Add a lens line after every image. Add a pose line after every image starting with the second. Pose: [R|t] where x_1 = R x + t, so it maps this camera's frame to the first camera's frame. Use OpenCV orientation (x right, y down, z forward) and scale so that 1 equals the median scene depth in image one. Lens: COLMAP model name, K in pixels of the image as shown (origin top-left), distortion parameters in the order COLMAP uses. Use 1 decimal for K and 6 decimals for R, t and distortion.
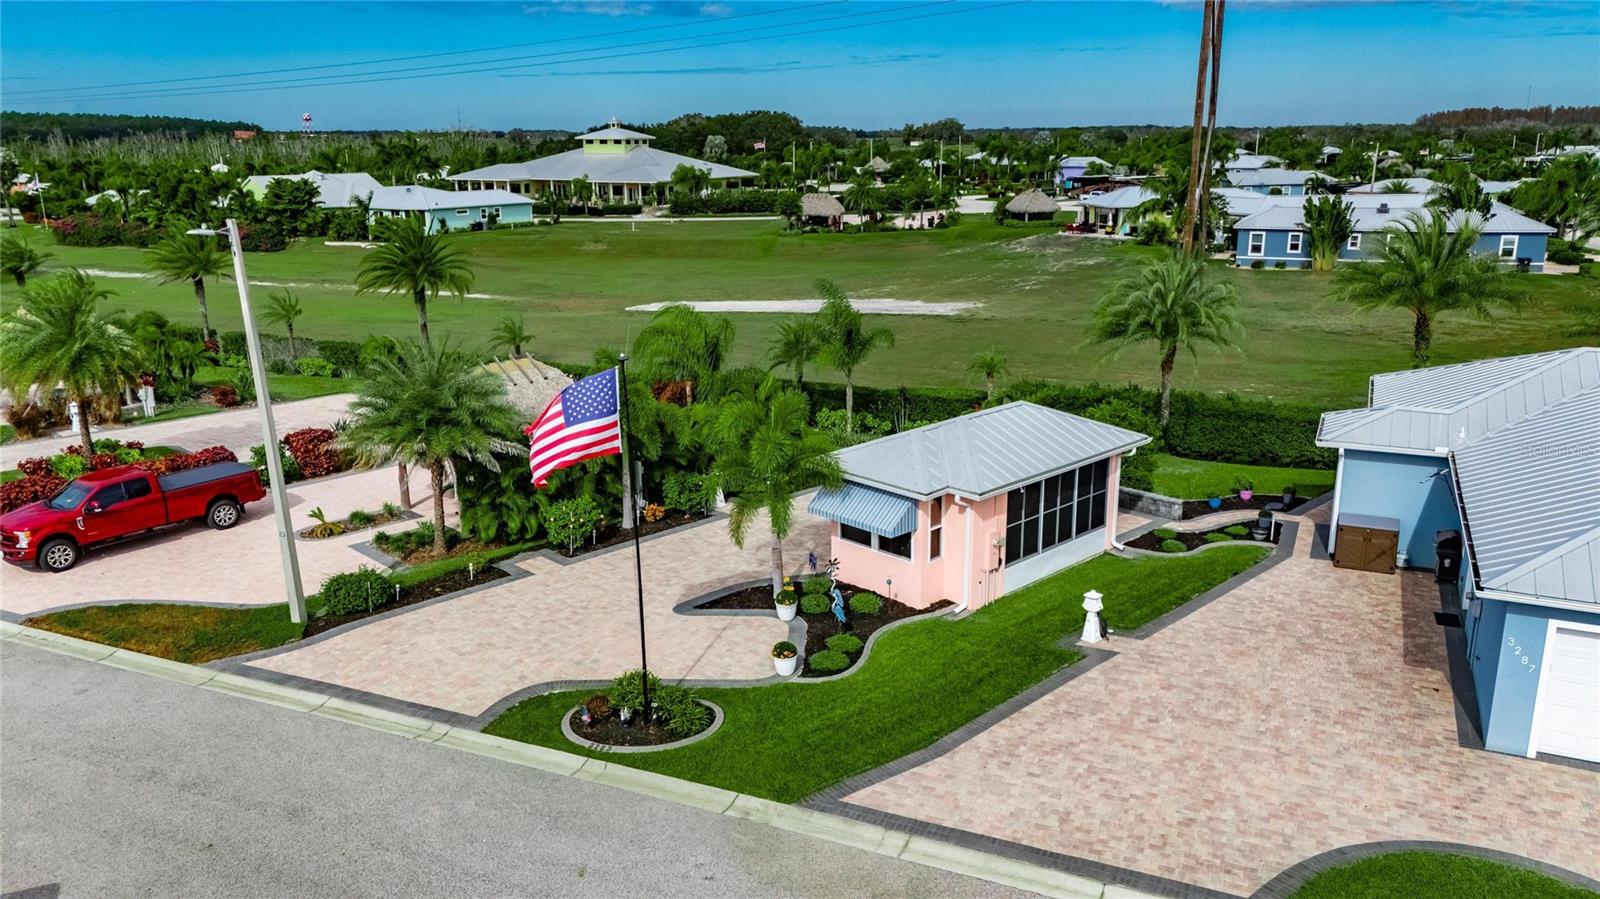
lens RADIAL K [[1168.9, 0, 807.7], [0, 1168.9, 447.1], [0, 0, 1]] dist [0.072829, -0.069013]
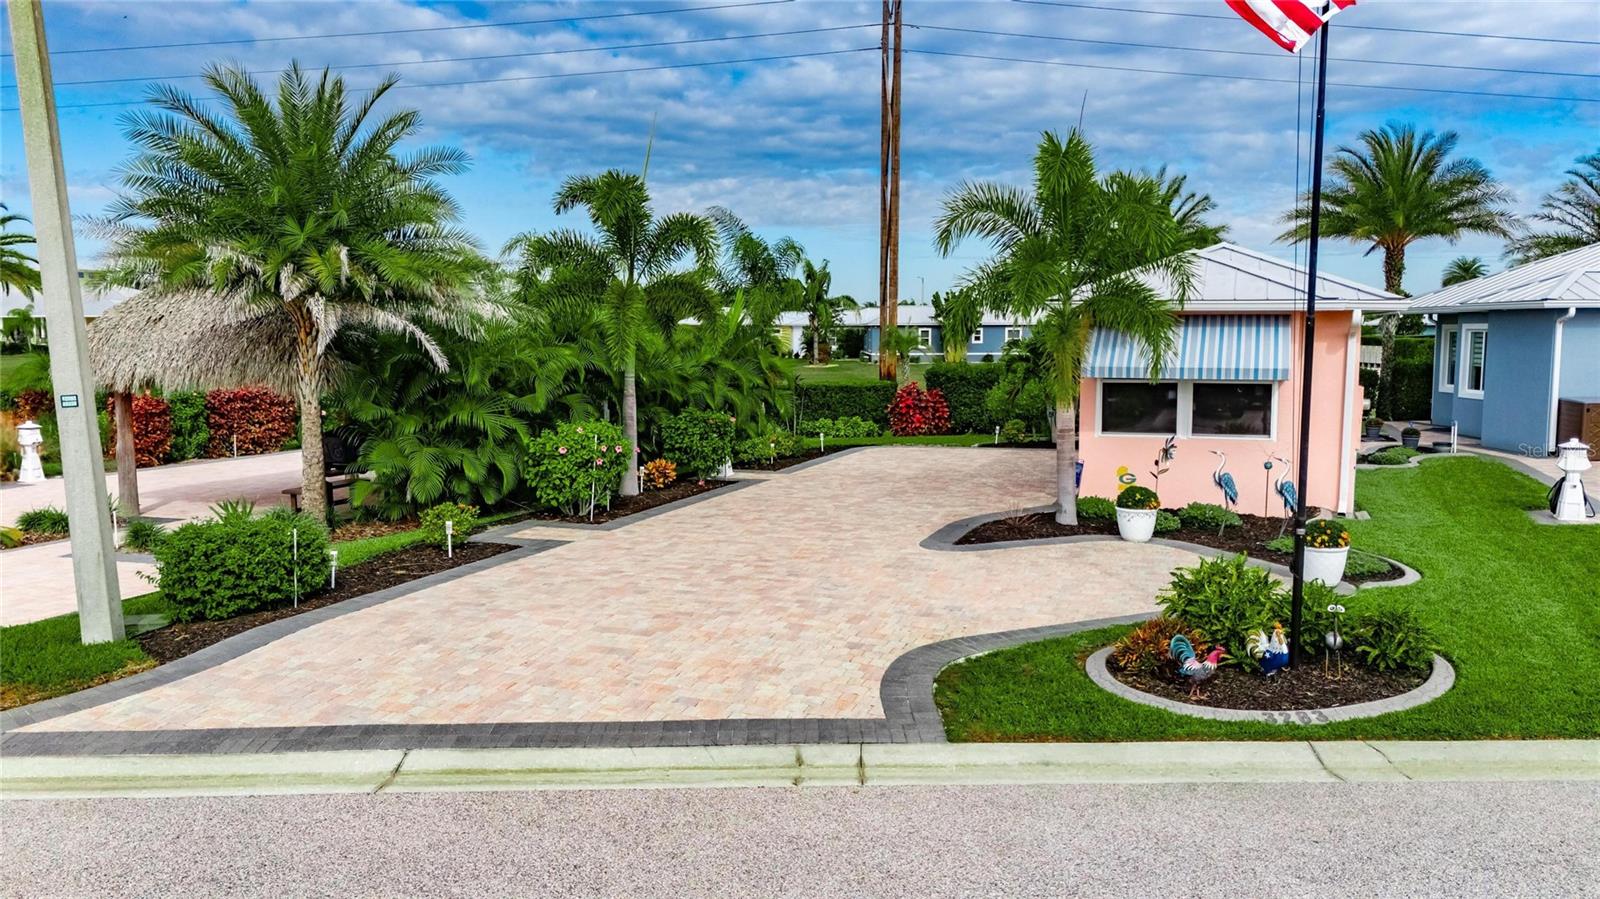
lens RADIAL K [[1168.9, 0, 807.7], [0, 1168.9, 447.1], [0, 0, 1]] dist [0.072829, -0.069013]
pose [[0.921680, -0.044075, 0.385440, -0.362709], [0.097483, 0.987960, -0.120132, 0.150354], [-0.375504, 0.148297, 0.914880, 0.524026]]
